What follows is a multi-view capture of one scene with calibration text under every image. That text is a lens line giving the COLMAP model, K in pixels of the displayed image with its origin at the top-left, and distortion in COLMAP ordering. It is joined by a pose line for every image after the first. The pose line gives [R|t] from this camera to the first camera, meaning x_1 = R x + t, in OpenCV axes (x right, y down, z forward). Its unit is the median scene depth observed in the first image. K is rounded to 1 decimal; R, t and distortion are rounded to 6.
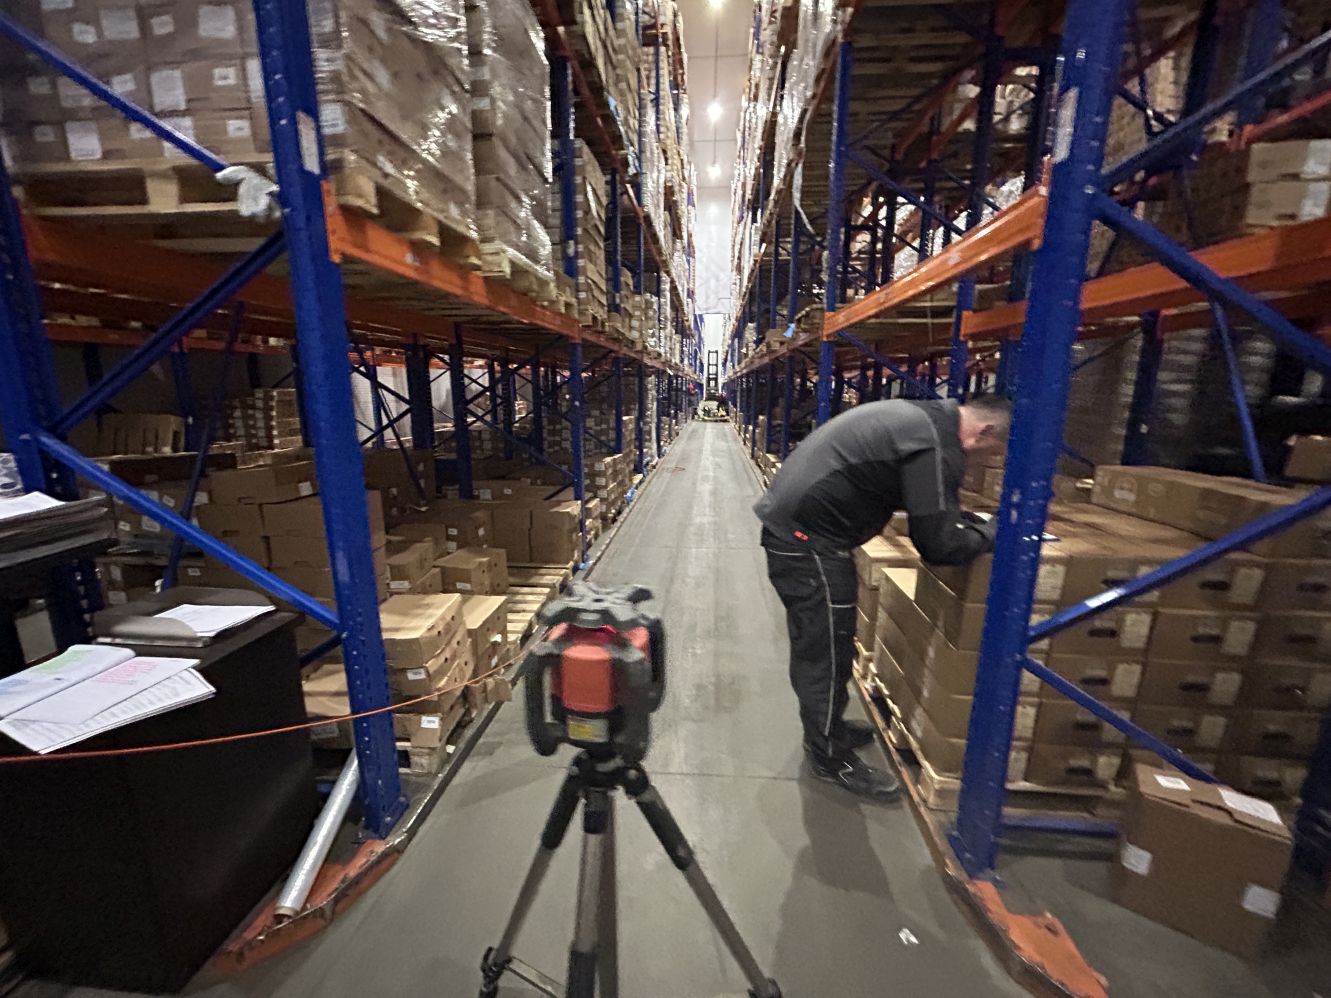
lens RADIAL K [[532.4, 0, 666.6], [0, 532.4, 497.6], [0, 0, 1]] dist [-0.000285, -0.000048]
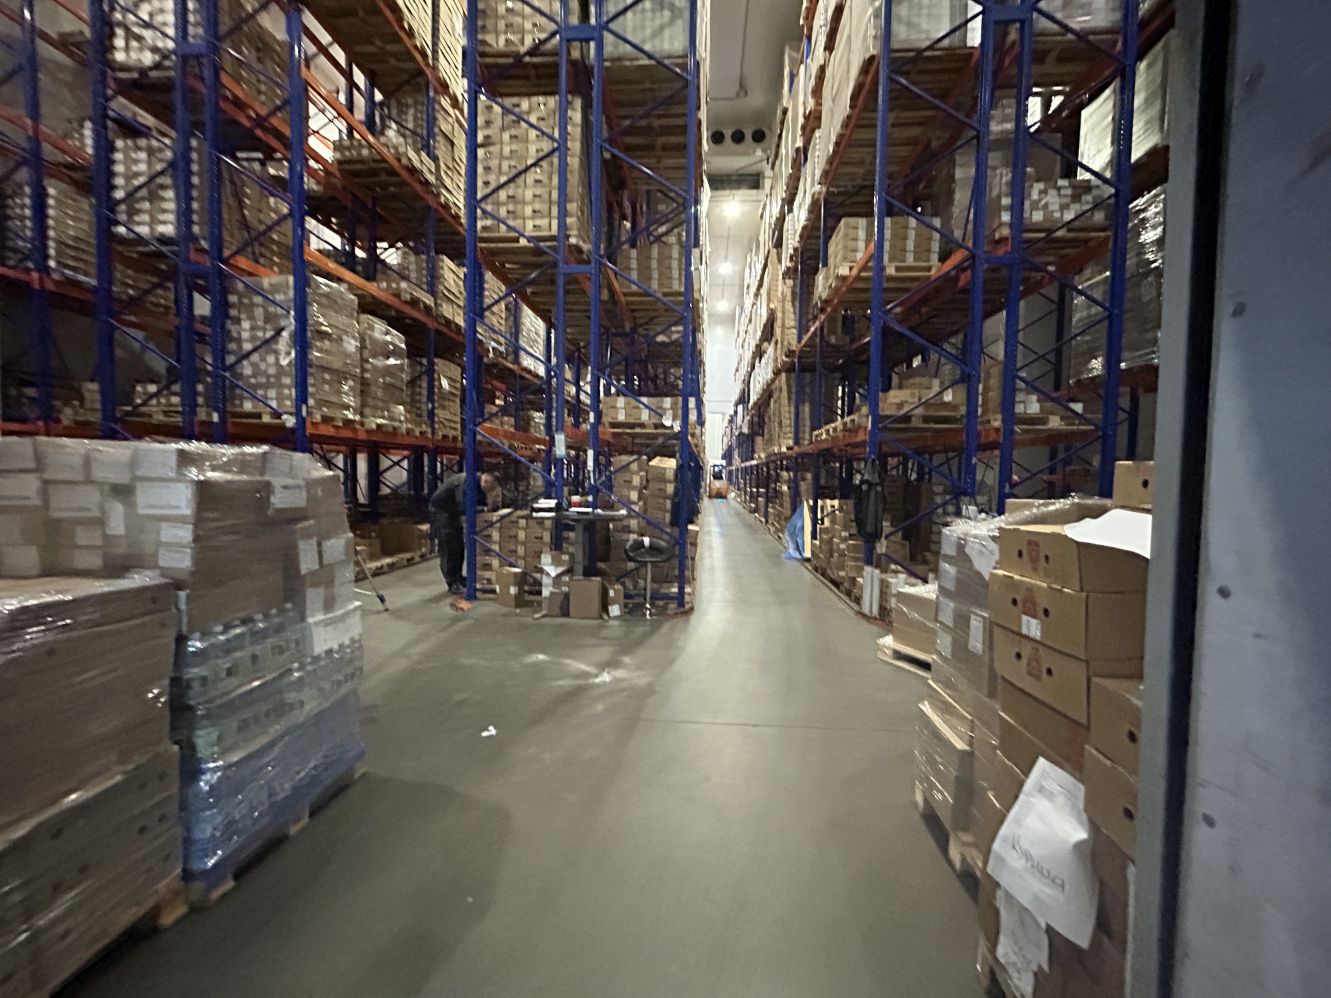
lens RADIAL K [[532.4, 0, 665.2], [0, 532.4, 498.9], [0, 0, 1]] dist [-0.000285, -0.000048]
pose [[0.999799, 0.015995, 0.012063, 0.750631], [-0.013902, 0.987475, -0.157163, 0.230540], [-0.014426, 0.156964, 0.987499, -1.082319]]
